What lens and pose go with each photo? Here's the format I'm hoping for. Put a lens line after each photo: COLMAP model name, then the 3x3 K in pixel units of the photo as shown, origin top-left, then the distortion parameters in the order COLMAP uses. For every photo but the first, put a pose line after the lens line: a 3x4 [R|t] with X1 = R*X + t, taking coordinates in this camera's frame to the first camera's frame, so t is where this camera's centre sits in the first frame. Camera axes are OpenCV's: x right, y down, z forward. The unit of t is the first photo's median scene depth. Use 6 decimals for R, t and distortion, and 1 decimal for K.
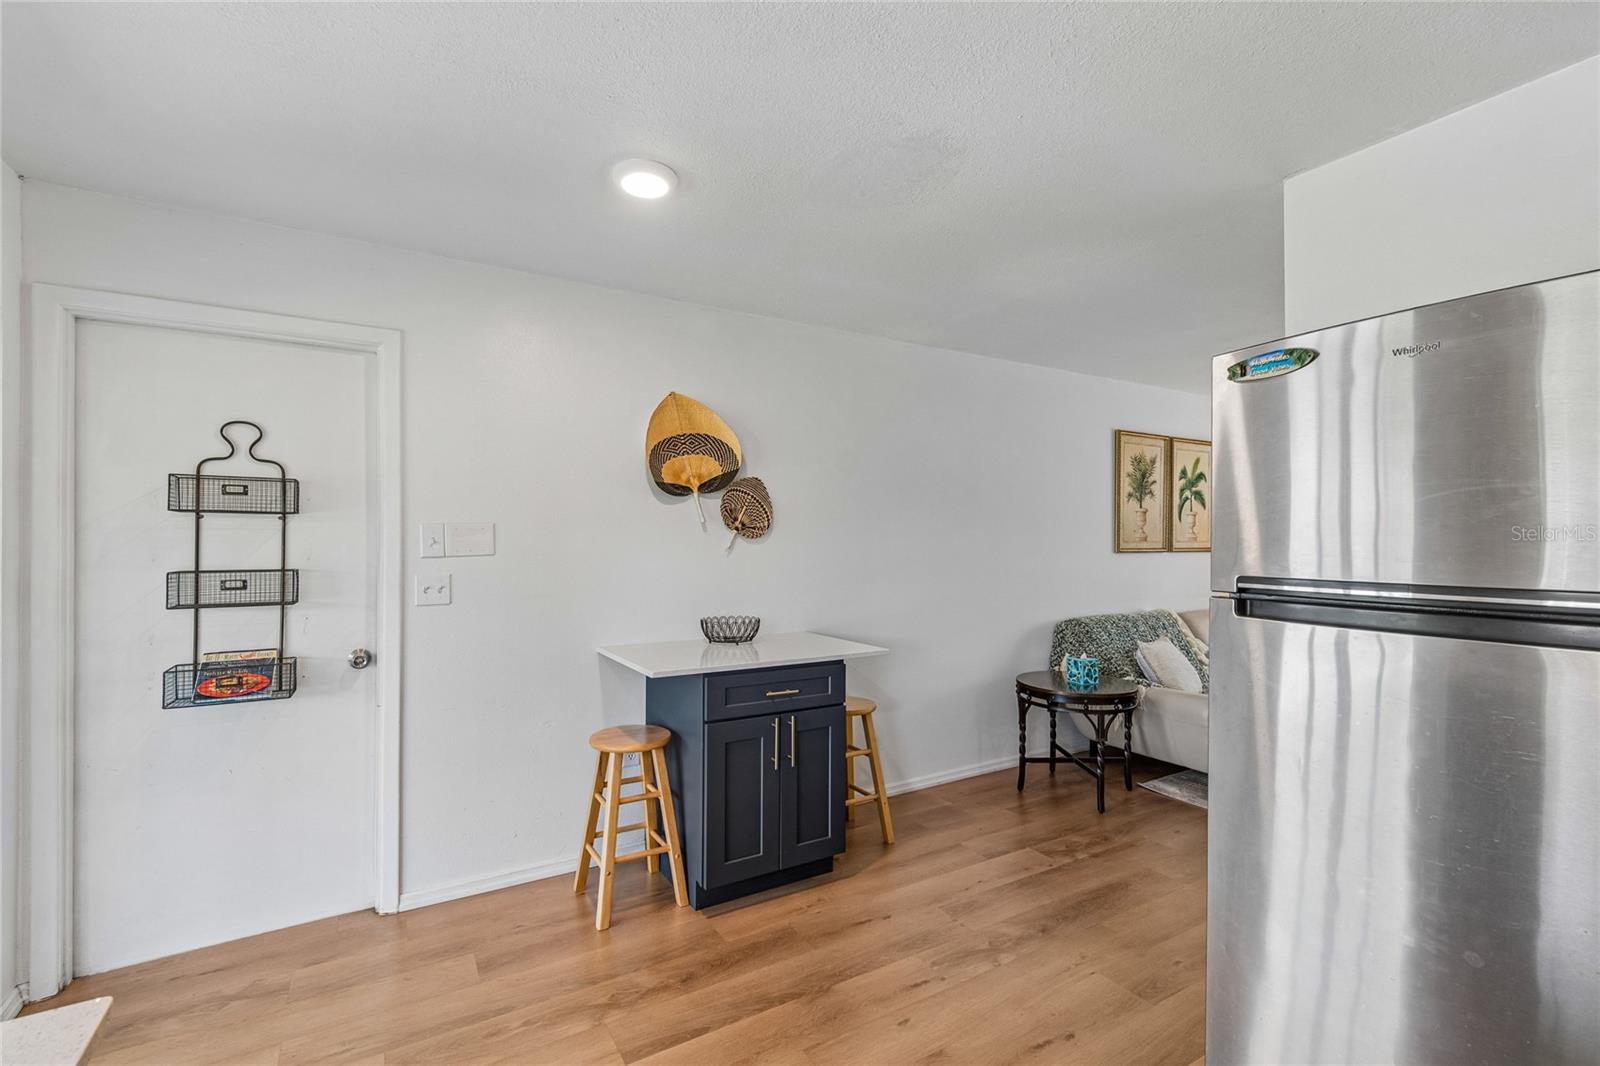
lens RADIAL K [[710.0, 0, 790.5], [0, 710.0, 538.5], [0, 0, 1]] dist [0.005980, -0.002774]
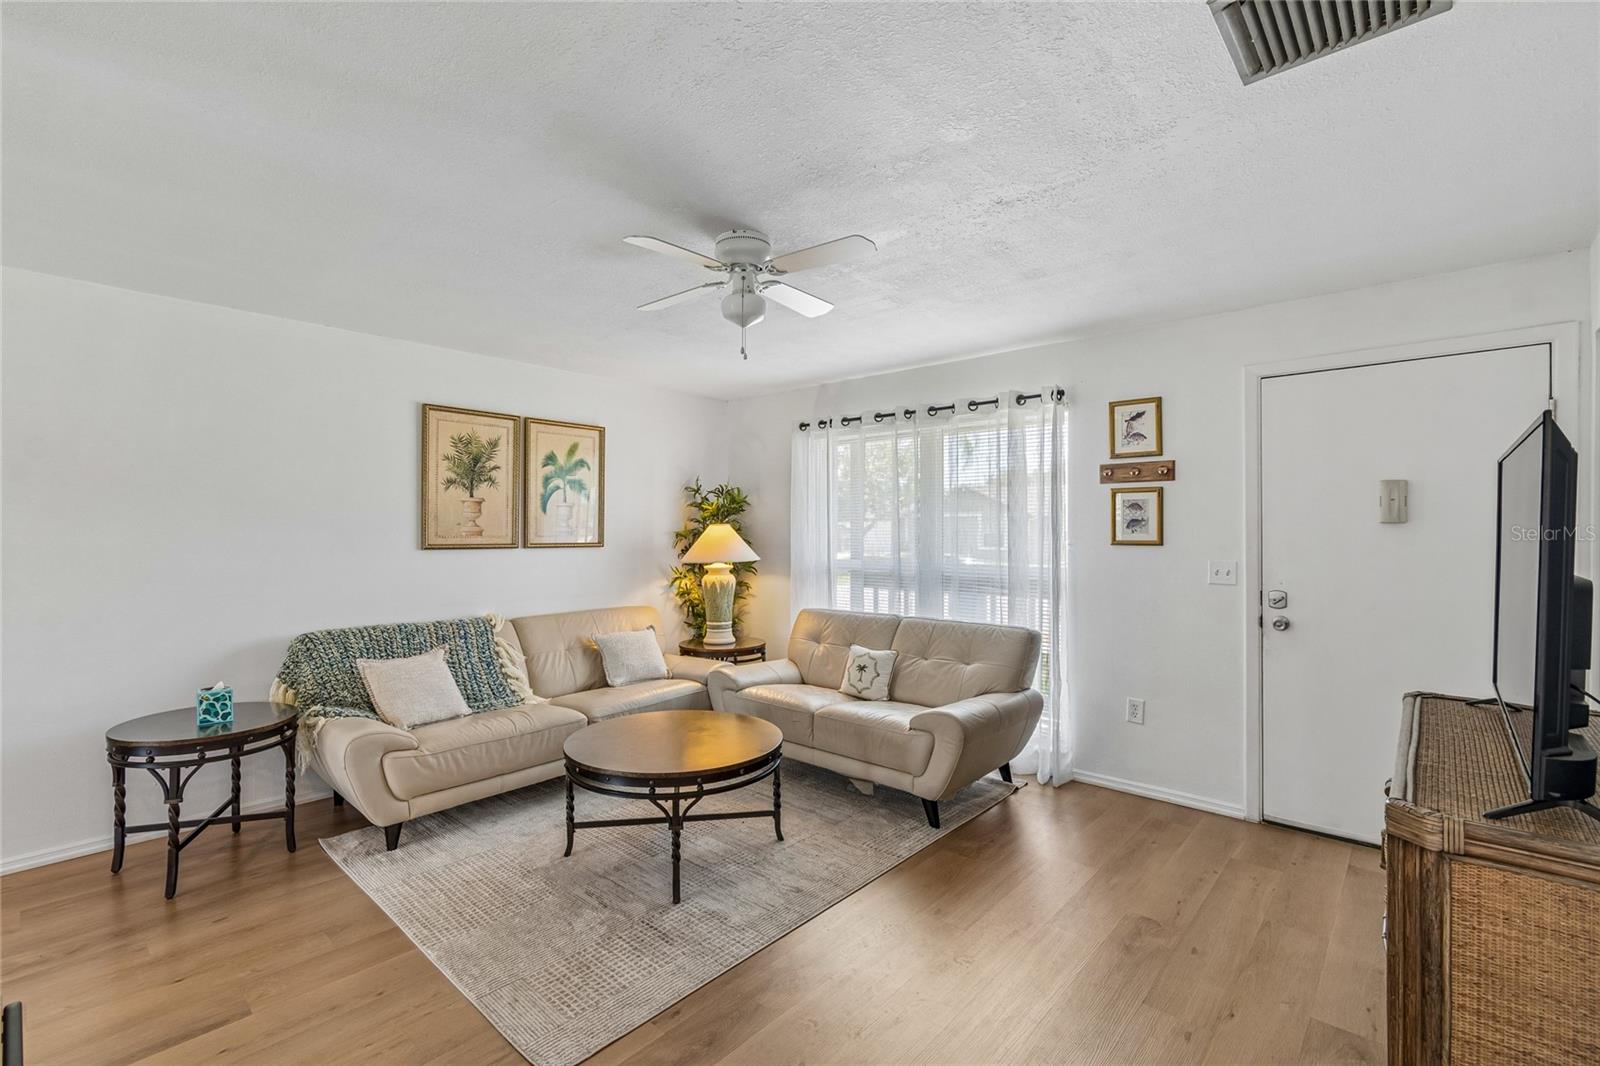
lens RADIAL K [[710.0, 0, 791.4], [0, 710.0, 530.8], [0, 0, 1]] dist [0.005980, -0.002774]
pose [[0.954494, 0.002135, 0.298222, 1.148675], [-0.002065, 0.999998, -0.000549, -0.004830], [-0.298223, -0.000092, 0.954496, 0.119975]]
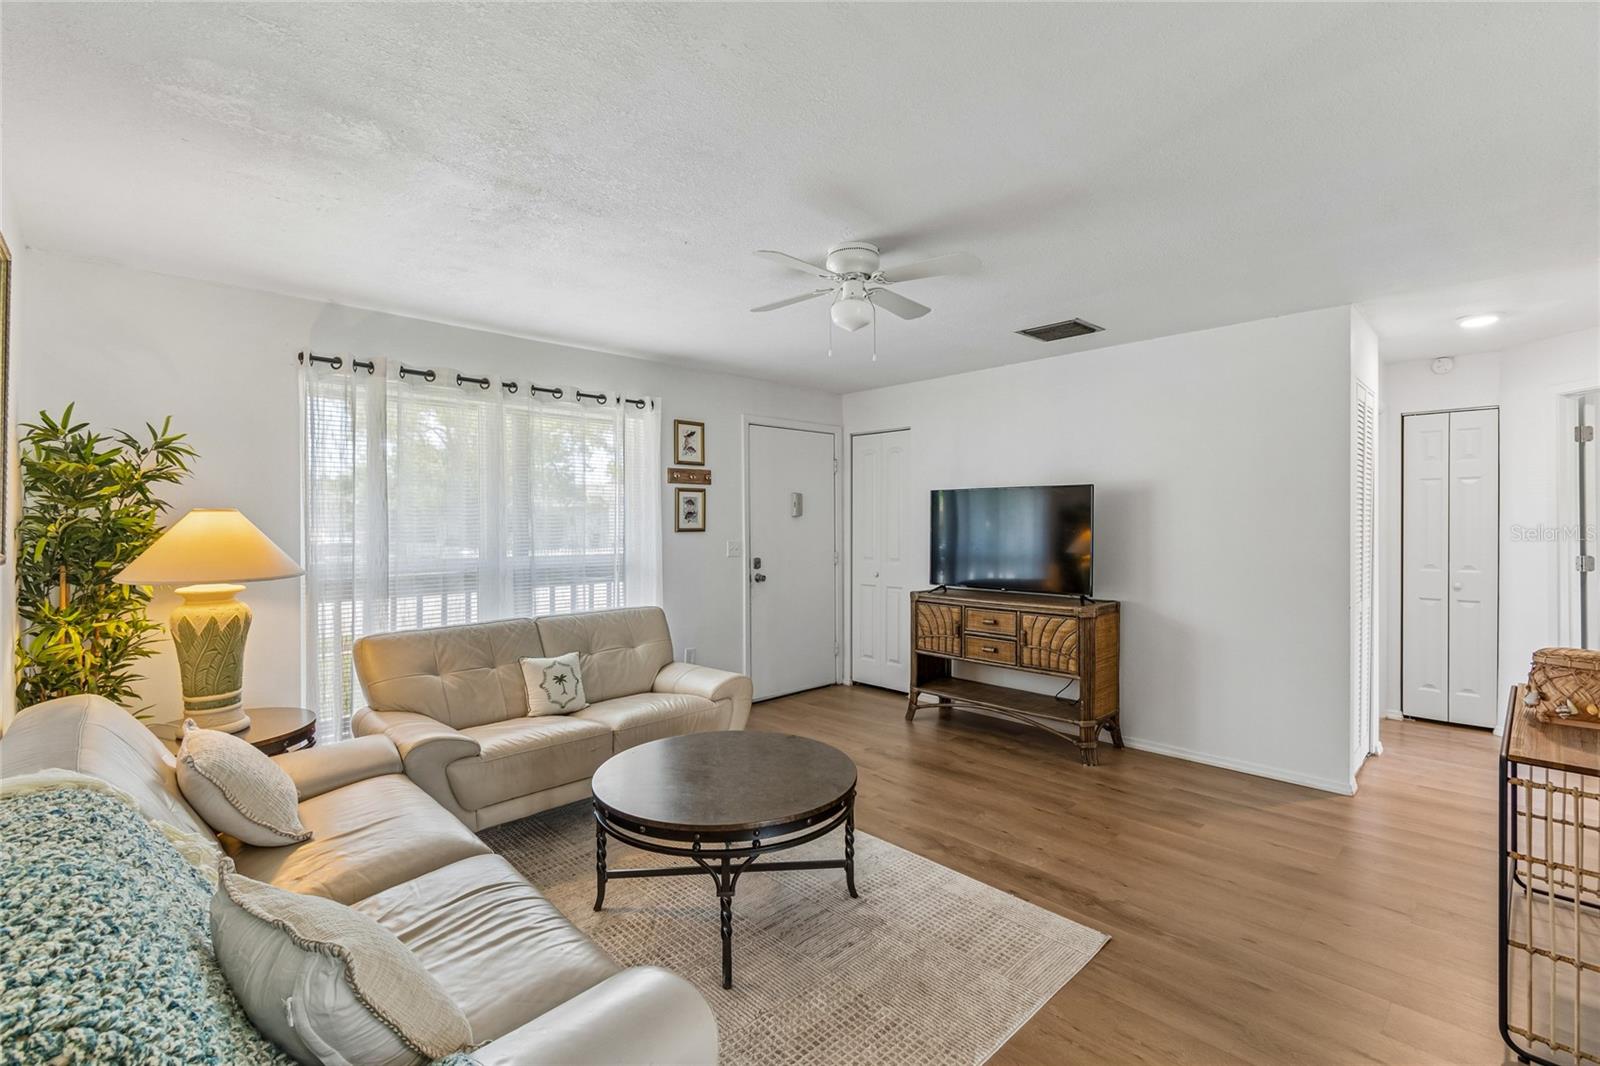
lens RADIAL K [[710.0, 0, 783.3], [0, 710.0, 525.7], [0, 0, 1]] dist [0.005980, -0.002774]
pose [[-0.218652, -0.003101, 0.975798, 0.351517], [0.003970, 0.999984, 0.004067, -0.000890], [-0.975795, 0.004763, -0.218636, 1.435650]]
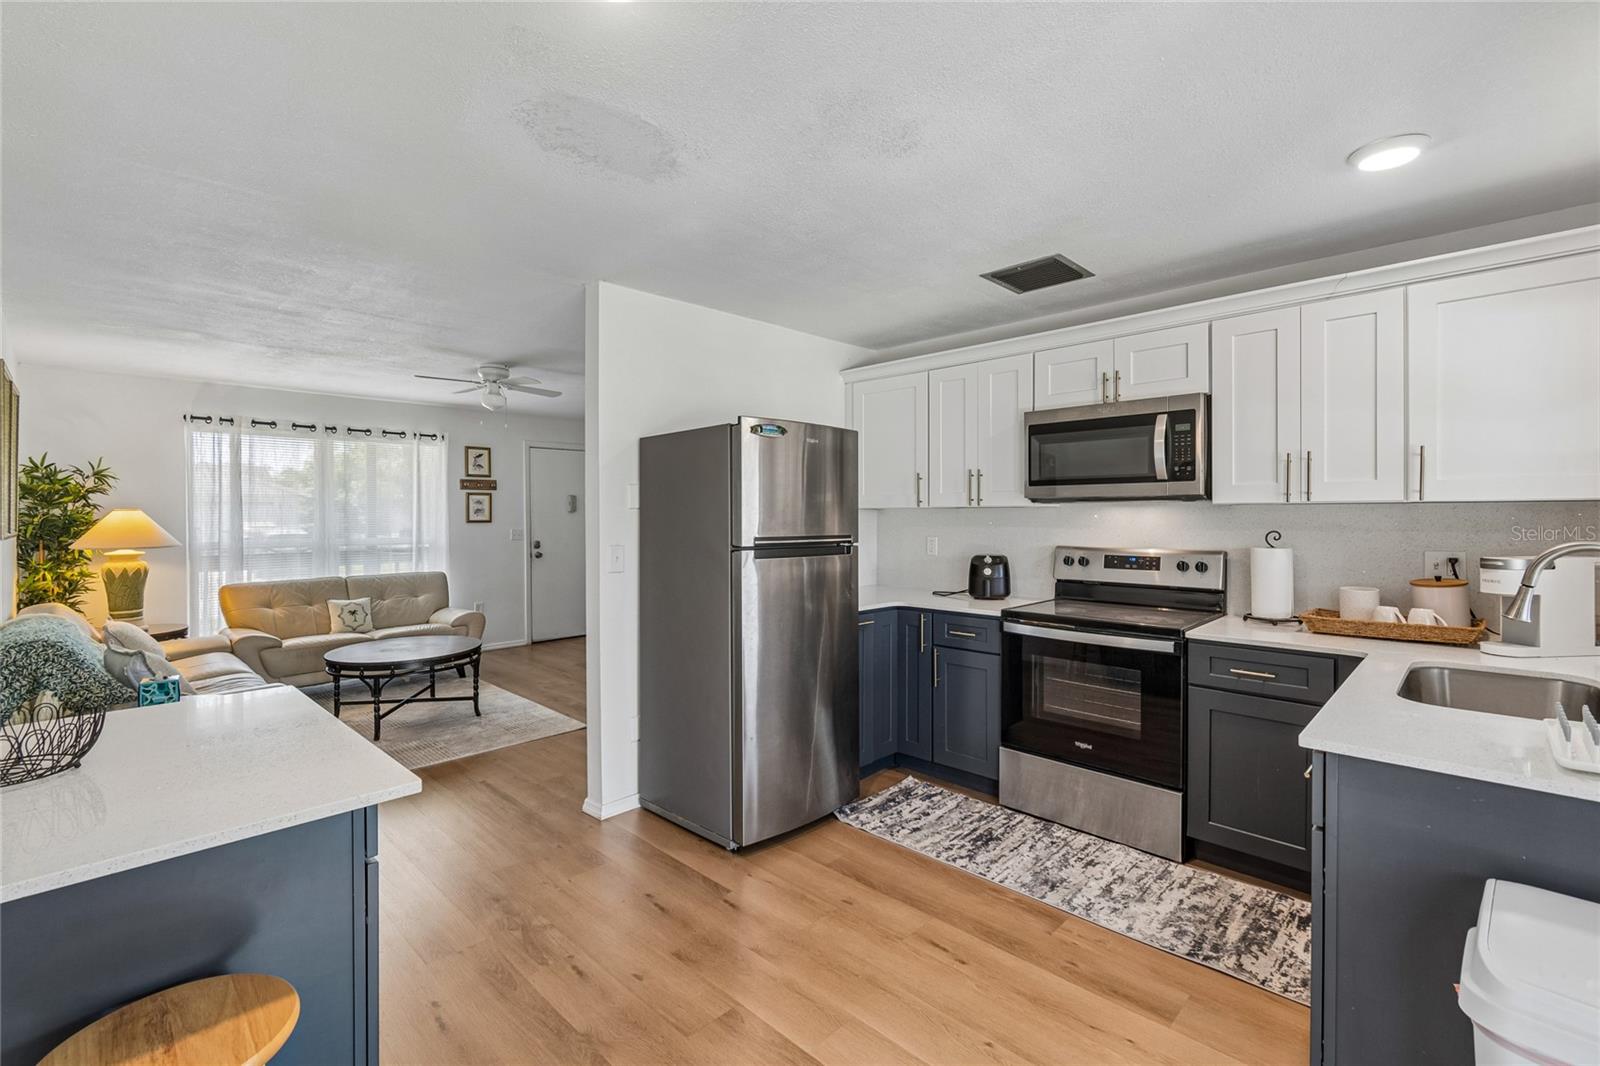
lens RADIAL K [[710.0, 0, 787.3], [0, 710.0, 521.5], [0, 0, 1]] dist [0.005980, -0.002774]
pose [[-0.253359, -0.007893, 0.967340, -0.706317], [0.003016, 0.999955, 0.008949, -0.003479], [-0.967368, 0.005185, -0.253324, 0.812728]]
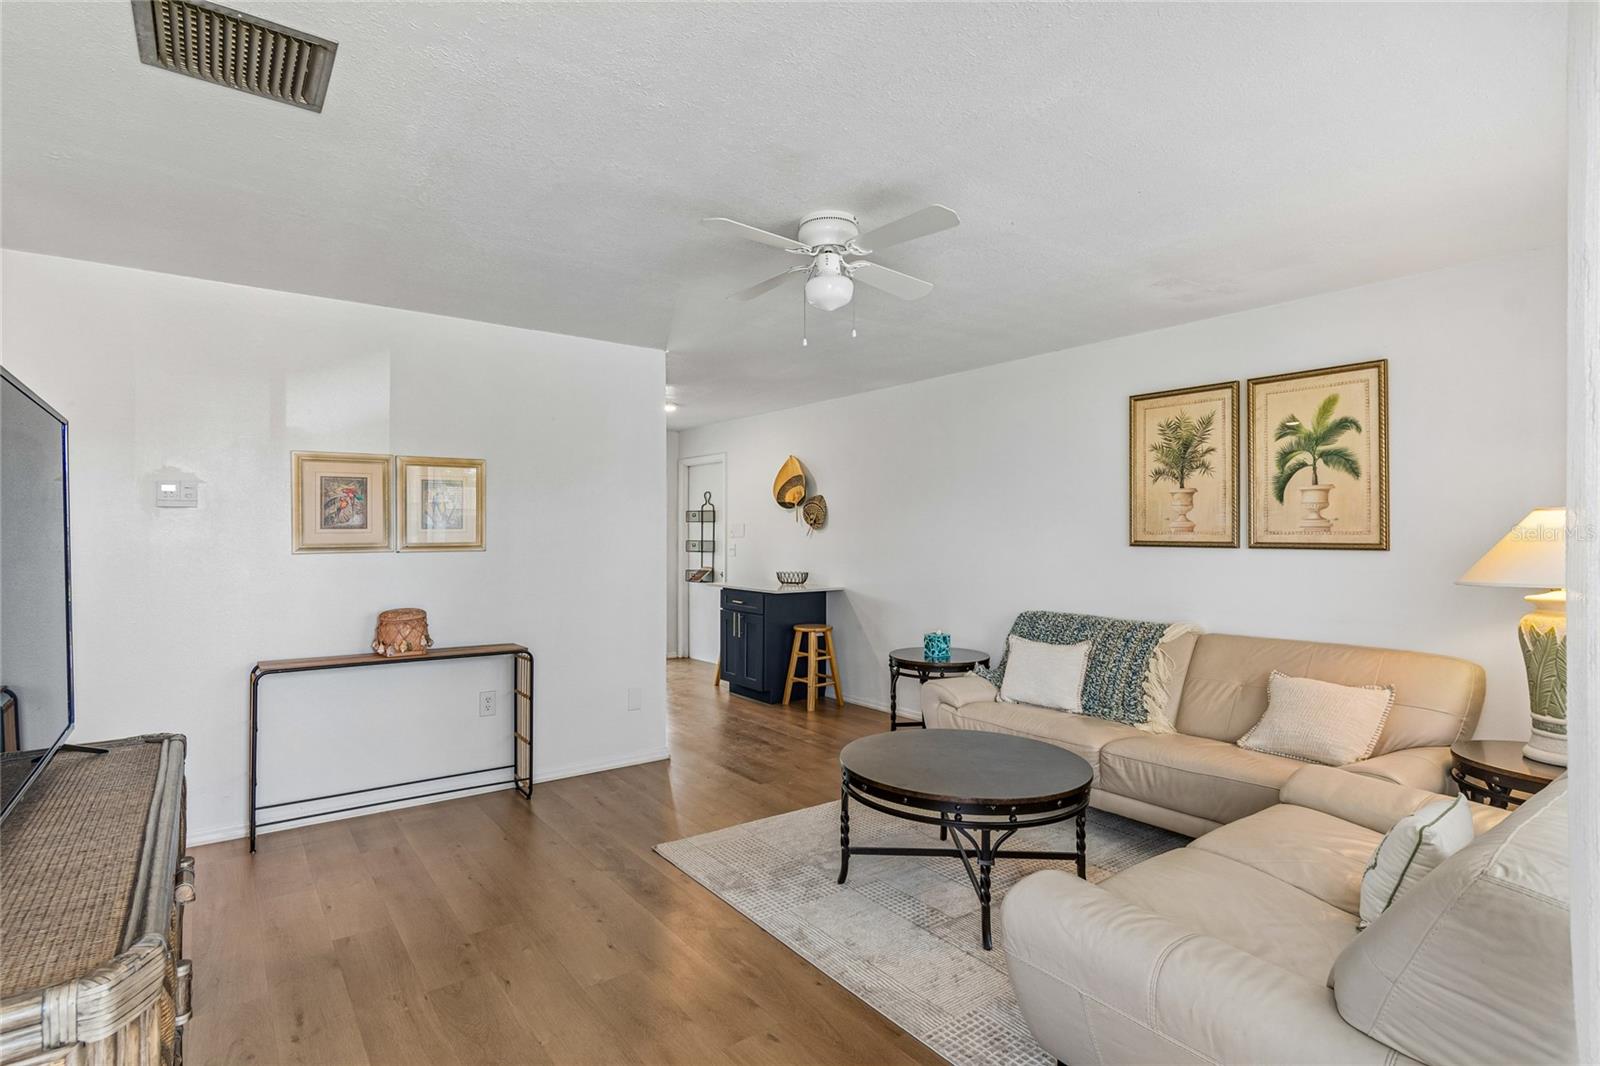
lens RADIAL K [[785.2, 0, 790.8], [0, 785.2, 536.7], [0, 0, 1]] dist [-0.002397, -0.000051]
pose [[0.095848, 0.008466, -0.995360, 2.437109], [0.004600, 0.999949, 0.008948, -0.001164], [0.995385, -0.005437, 0.095804, 0.956709]]
